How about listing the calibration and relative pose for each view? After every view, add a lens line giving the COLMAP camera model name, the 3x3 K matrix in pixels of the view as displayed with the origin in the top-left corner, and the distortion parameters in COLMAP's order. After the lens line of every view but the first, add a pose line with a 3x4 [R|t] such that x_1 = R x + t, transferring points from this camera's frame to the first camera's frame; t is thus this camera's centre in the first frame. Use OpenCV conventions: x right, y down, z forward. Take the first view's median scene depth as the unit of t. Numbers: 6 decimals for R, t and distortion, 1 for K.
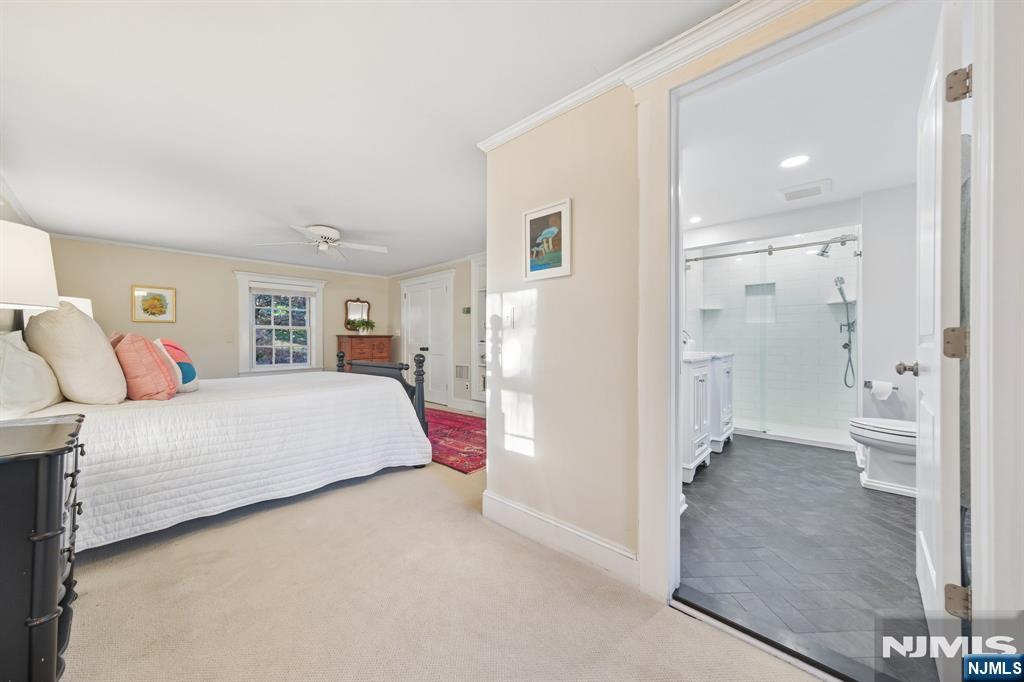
lens RADIAL K [[356.3, 0, 512.0], [0, 356.3, 341.0], [0, 0, 1]] dist [0.014532, 0.000064]
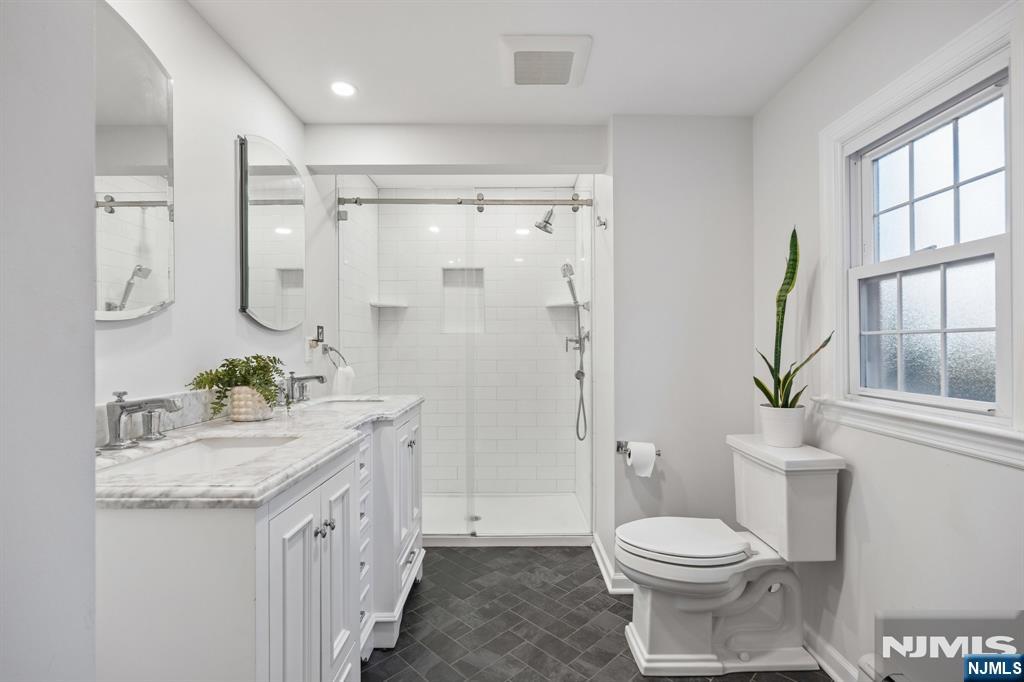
lens RADIAL K [[437.4, 0, 512.0], [0, 437.4, 341.0], [0, 0, 1]] dist [-0.000047, -0.000020]
pose [[0.742079, 0.003056, 0.670305, 0.325199], [0.005338, 0.999931, -0.010468, -0.035685], [-0.670291, 0.011347, 0.742012, 0.501358]]
